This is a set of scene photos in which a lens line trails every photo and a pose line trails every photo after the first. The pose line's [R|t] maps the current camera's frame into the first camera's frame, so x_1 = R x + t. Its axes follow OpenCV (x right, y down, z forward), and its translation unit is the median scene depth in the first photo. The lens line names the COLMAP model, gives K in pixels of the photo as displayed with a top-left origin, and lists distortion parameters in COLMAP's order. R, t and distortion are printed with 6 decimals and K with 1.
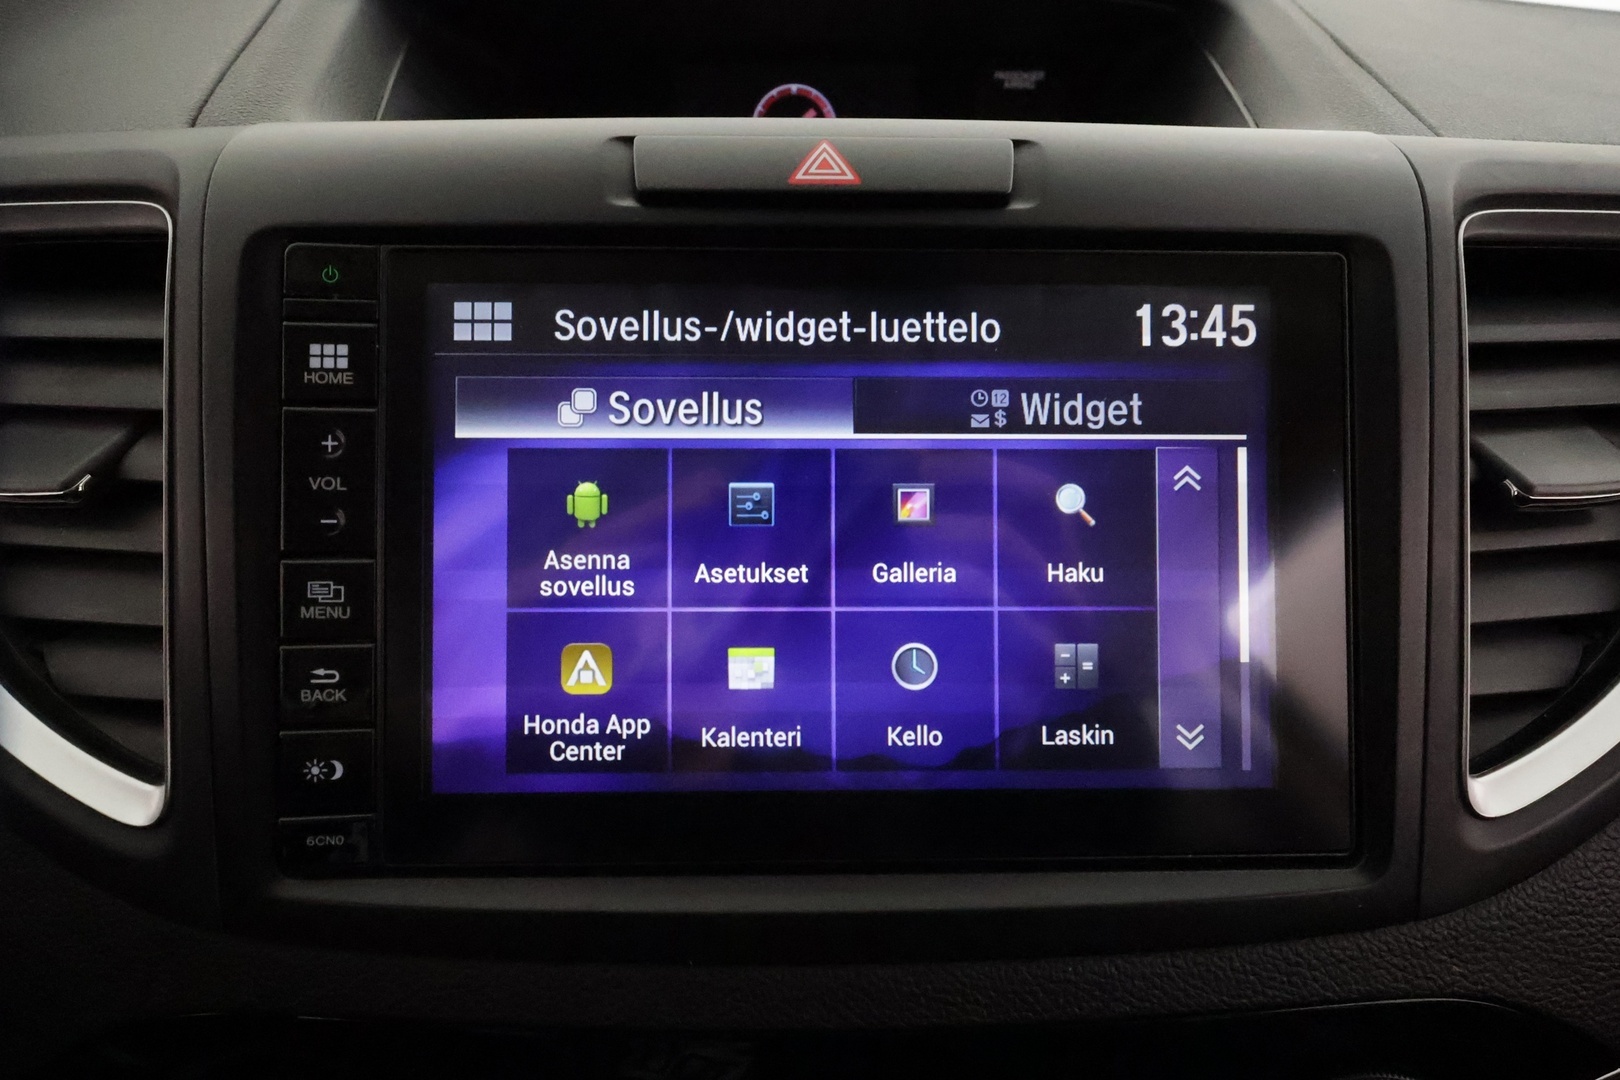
lens RADIAL K [[762.7, 0, 812.9], [0, 762.7, 554.7], [0, 0, 1]] dist [0.000936, 0.000005]
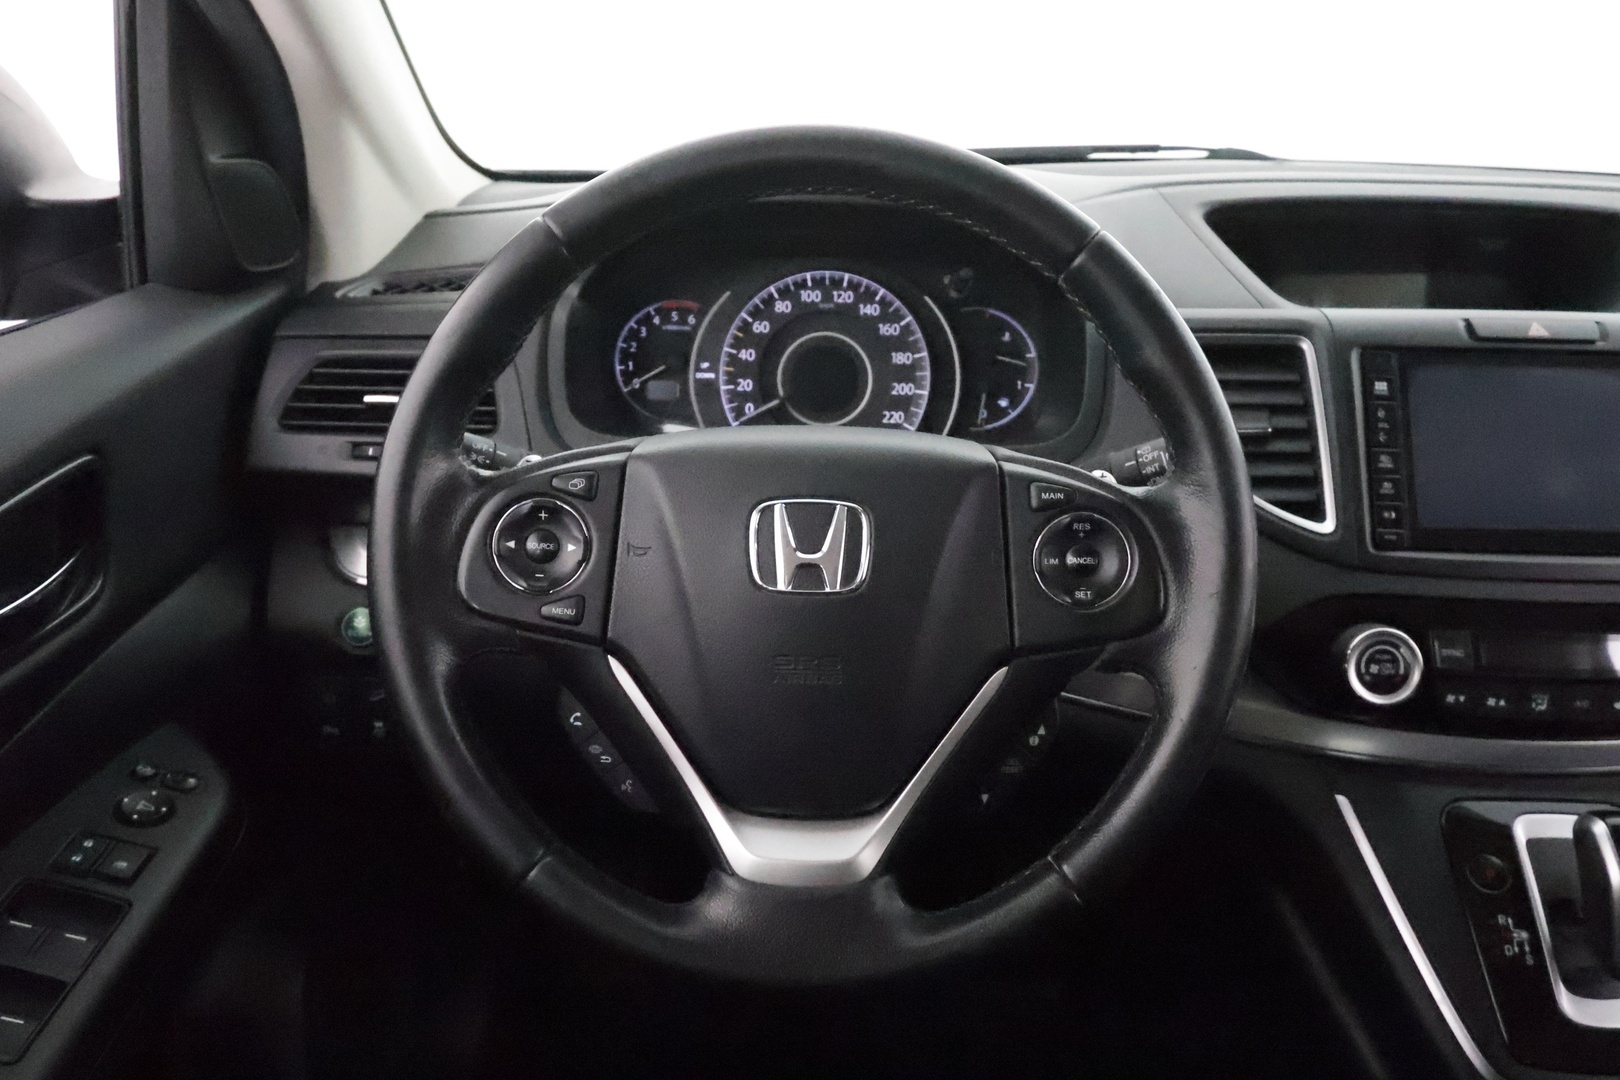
lens RADIAL K [[1279.5, 0, 810.7], [0, 1279.5, 550.0], [0, 0, 1]] dist [-0.003207, 0.003854]
pose [[0.999119, 0.022042, -0.035713, -2.674863], [-0.028371, 0.981806, -0.187756, 1.398709], [0.030925, 0.188604, 0.981566, -3.942177]]
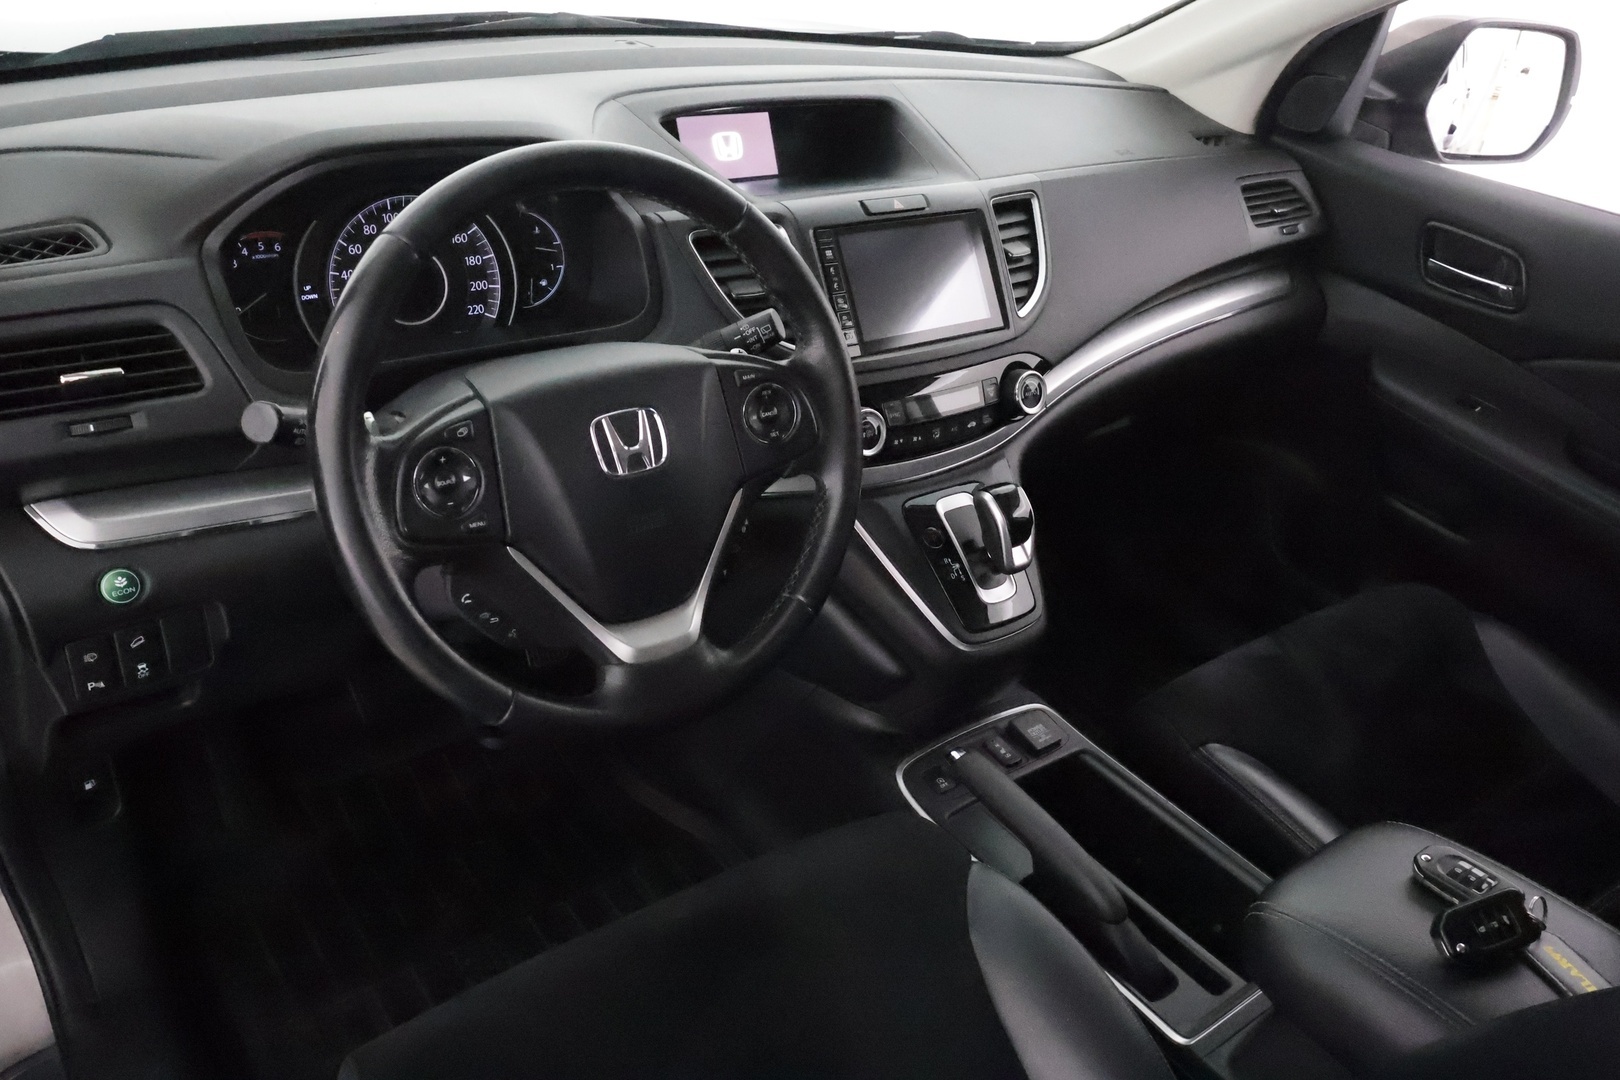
lens RADIAL K [[1279.5, 0, 808.6], [0, 1279.5, 545.0], [0, 0, 1]] dist [-0.003207, 0.003854]
pose [[0.805130, -0.234564, 0.544744, -5.403540], [0.235445, 0.969404, 0.069433, 0.907884], [-0.544363, 0.072355, 0.835723, -5.378373]]
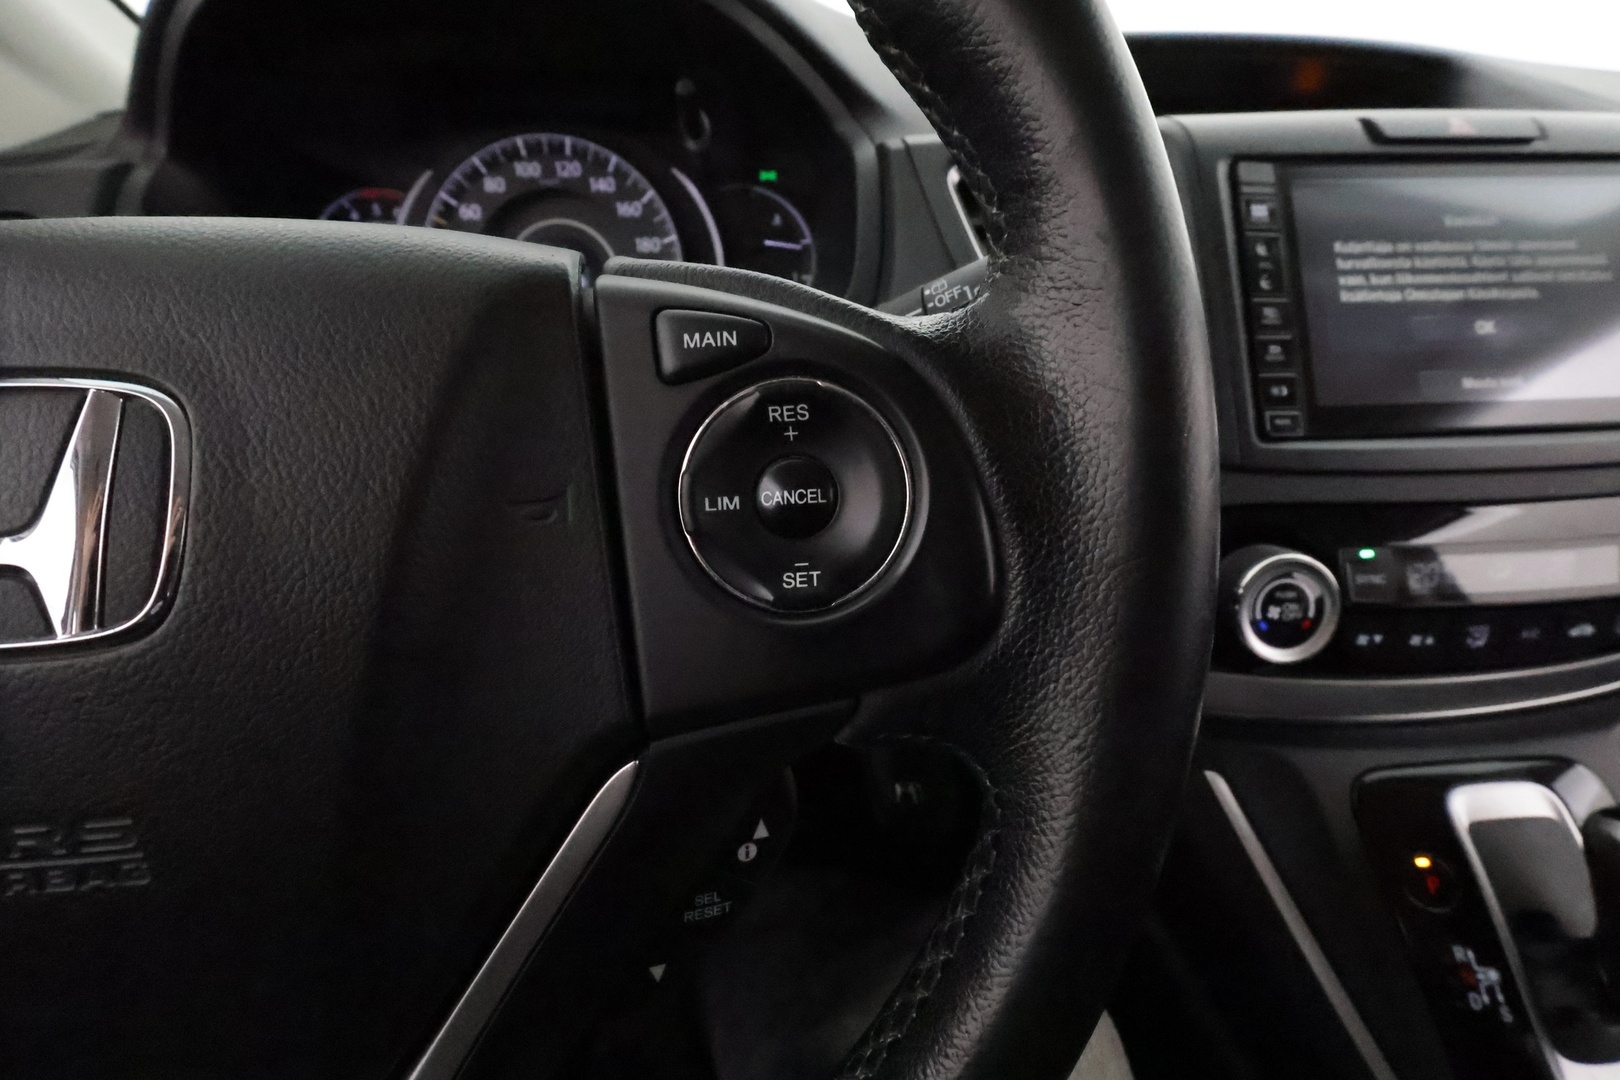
lens RADIAL K [[762.7, 0, 823.2], [0, 762.7, 549.4], [0, 0, 1]] dist [0.000936, 0.000005]
pose [[0.997463, -0.044120, 0.055874, -2.007568], [0.048711, 0.995303, -0.083663, 0.821370], [-0.051921, 0.086172, 0.994926, -1.027522]]
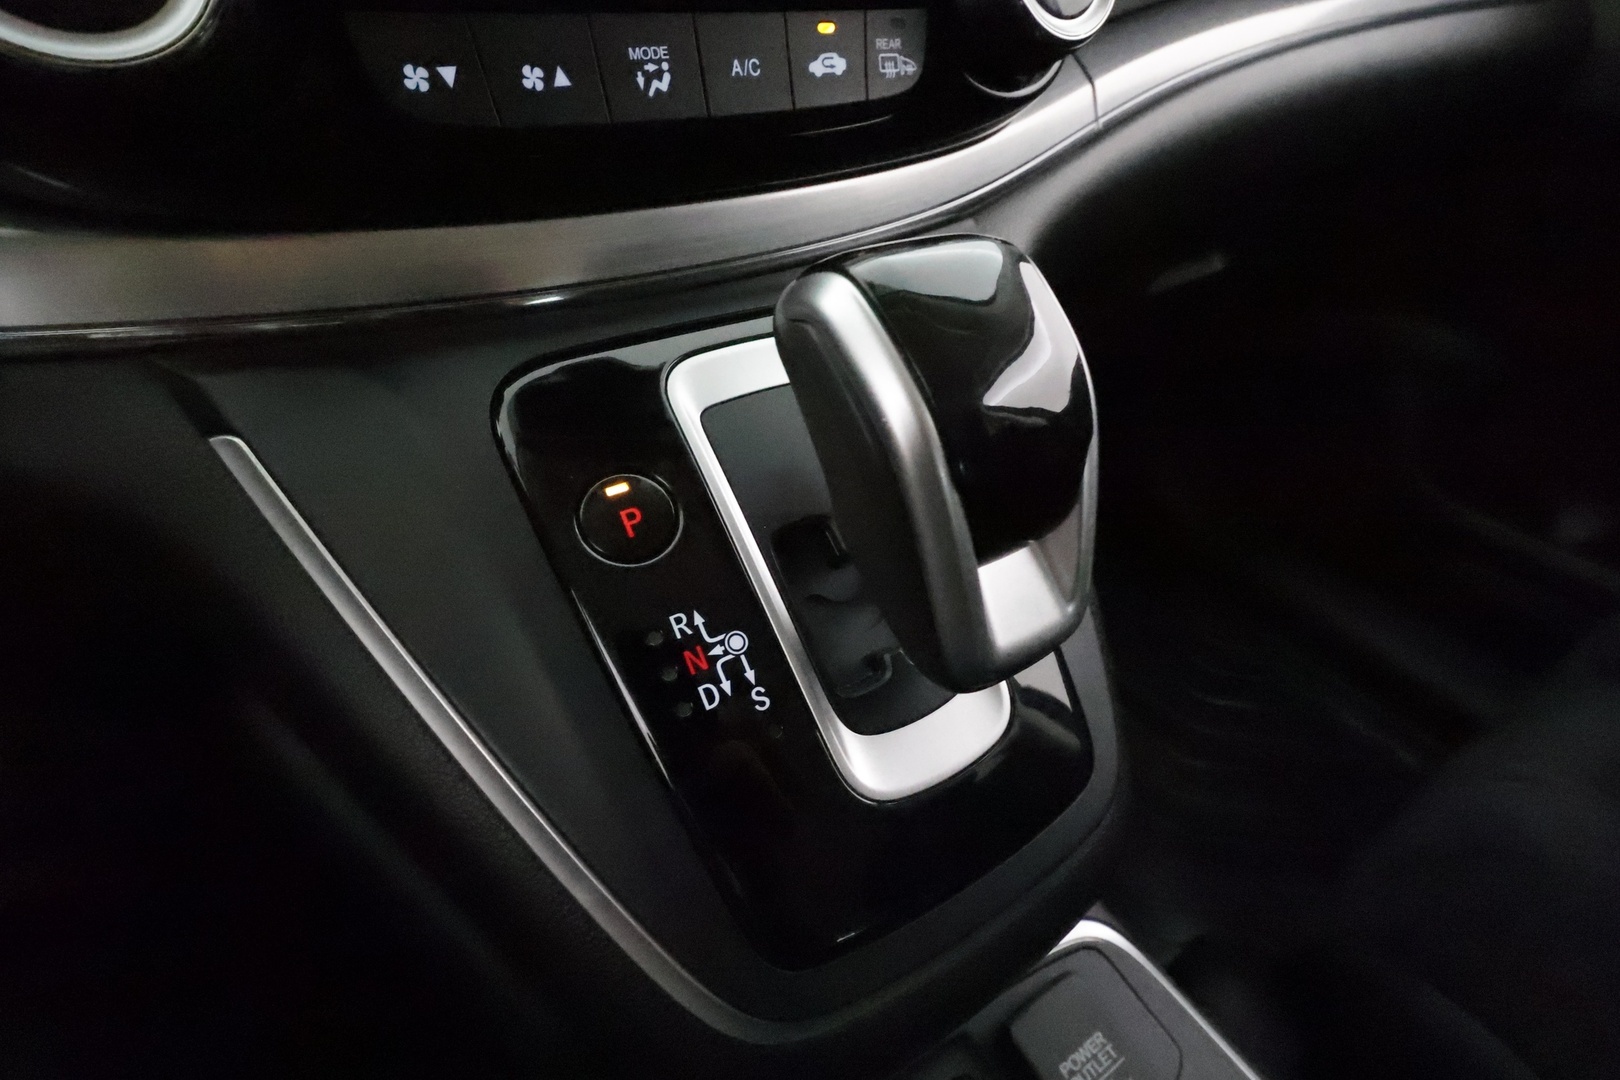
lens RADIAL K [[762.7, 0, 815.2], [0, 762.7, 543.3], [0, 0, 1]] dist [0.000936, 0.000005]
pose [[0.845414, -0.310678, 0.434459, -0.577614], [0.280390, 0.950478, 0.134067, 1.574352], [-0.454595, 0.008475, 0.890658, -0.105642]]
